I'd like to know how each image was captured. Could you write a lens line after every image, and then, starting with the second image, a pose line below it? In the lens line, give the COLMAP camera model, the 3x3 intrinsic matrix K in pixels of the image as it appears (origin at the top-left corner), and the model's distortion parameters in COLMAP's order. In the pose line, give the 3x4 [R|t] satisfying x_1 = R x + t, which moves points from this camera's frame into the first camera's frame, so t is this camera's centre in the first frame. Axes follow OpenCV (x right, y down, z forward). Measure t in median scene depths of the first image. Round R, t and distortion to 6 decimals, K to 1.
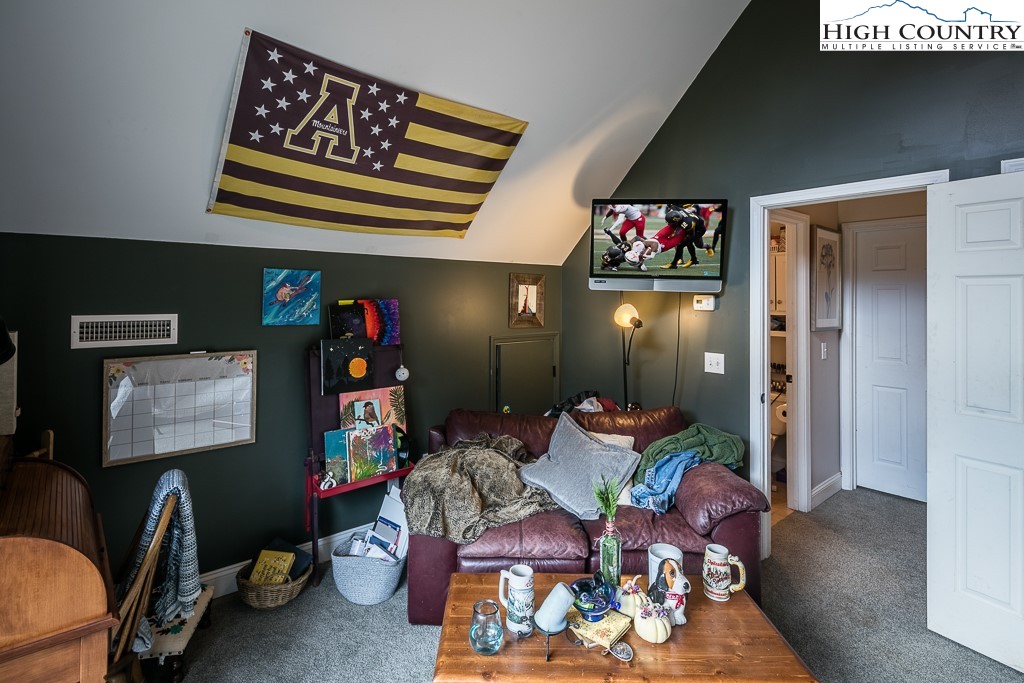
lens RADIAL K [[504.5, 0, 509.6], [0, 504.5, 295.1], [0, 0, 1]] dist [0.001389, 0.000119]
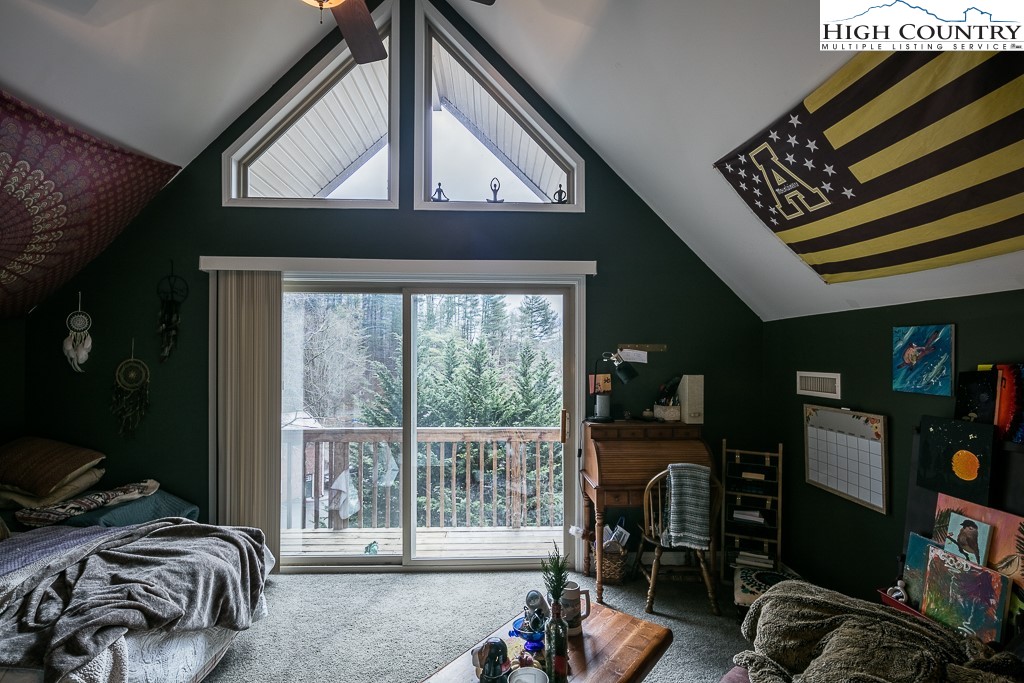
lens RADIAL K [[507.5, 0, 509.9], [0, 507.5, 358.0], [0, 0, 1]] dist [-0.000667, -0.000277]
pose [[-0.628775, -0.002588, -0.777583, 0.655388], [-0.002687, 0.999996, -0.001155, 0.004592], [0.777582, 0.001363, -0.628780, 1.035624]]
